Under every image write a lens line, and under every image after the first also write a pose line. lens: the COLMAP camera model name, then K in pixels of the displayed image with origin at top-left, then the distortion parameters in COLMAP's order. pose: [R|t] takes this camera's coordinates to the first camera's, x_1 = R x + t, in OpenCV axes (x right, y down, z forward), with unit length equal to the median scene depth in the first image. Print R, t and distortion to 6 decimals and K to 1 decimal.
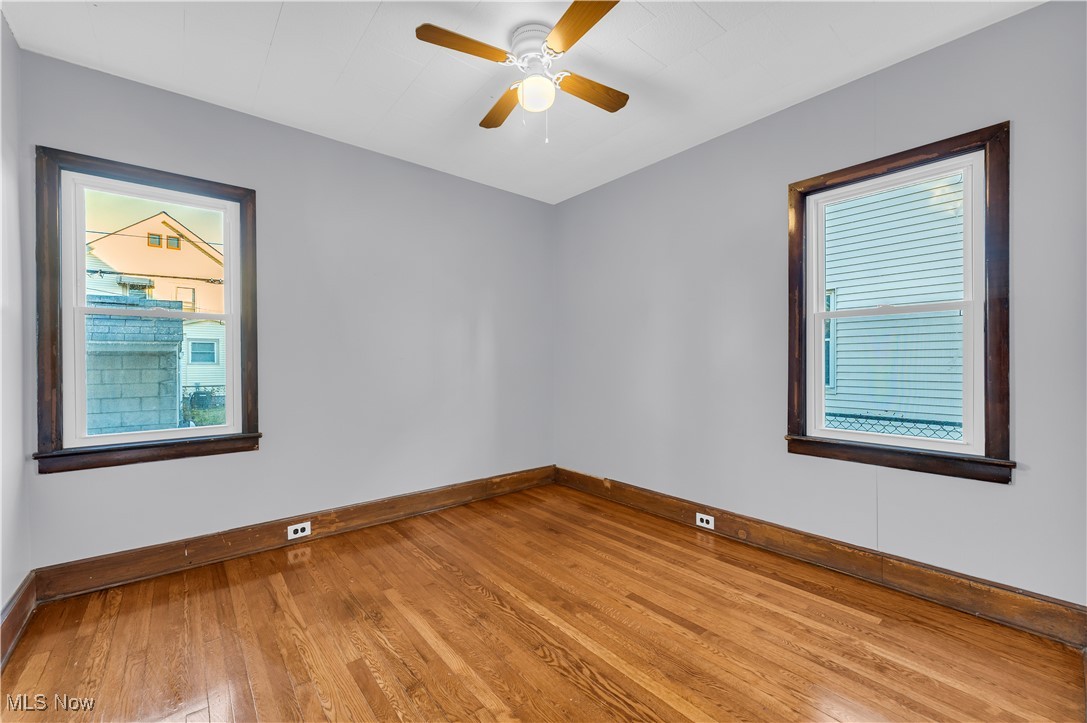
lens RADIAL K [[440.7, 0, 540.2], [0, 440.7, 360.2], [0, 0, 1]] dist [-0.000001, -0.001167]
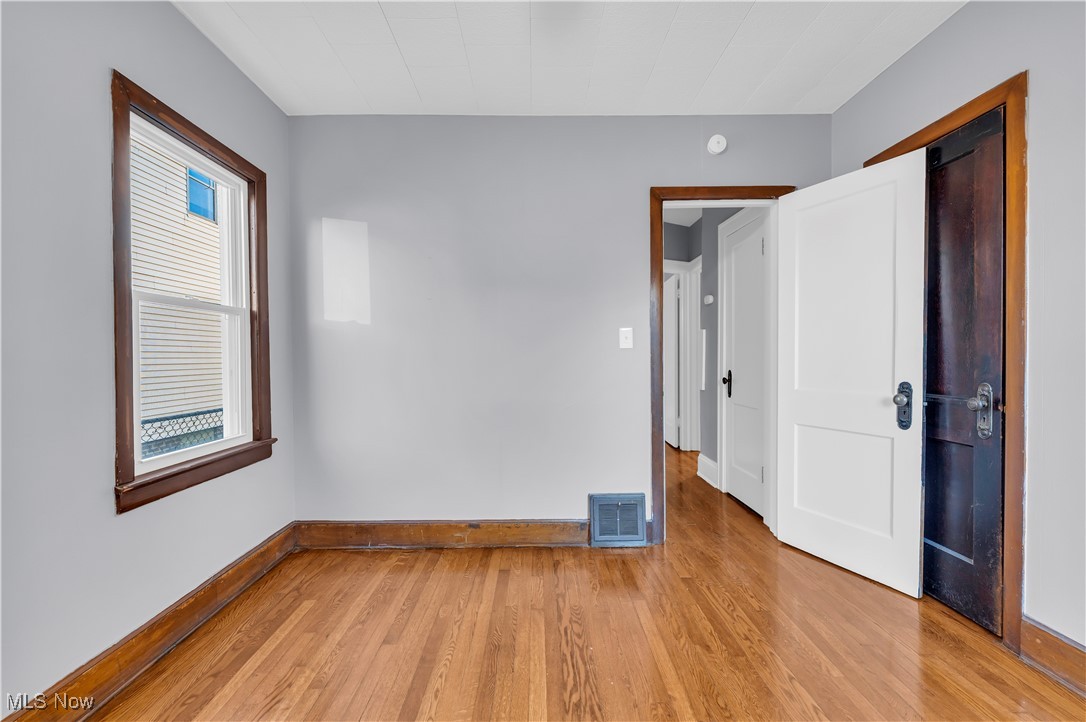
lens RADIAL K [[440.3, 0, 537.6], [0, 440.3, 360.9], [0, 0, 1]] dist [-0.000001, -0.001167]
pose [[-0.776808, 0.004191, 0.629724, -0.392141], [0.013739, 0.999853, 0.010293, -0.001688], [-0.629588, 0.016647, -0.776751, 1.658587]]
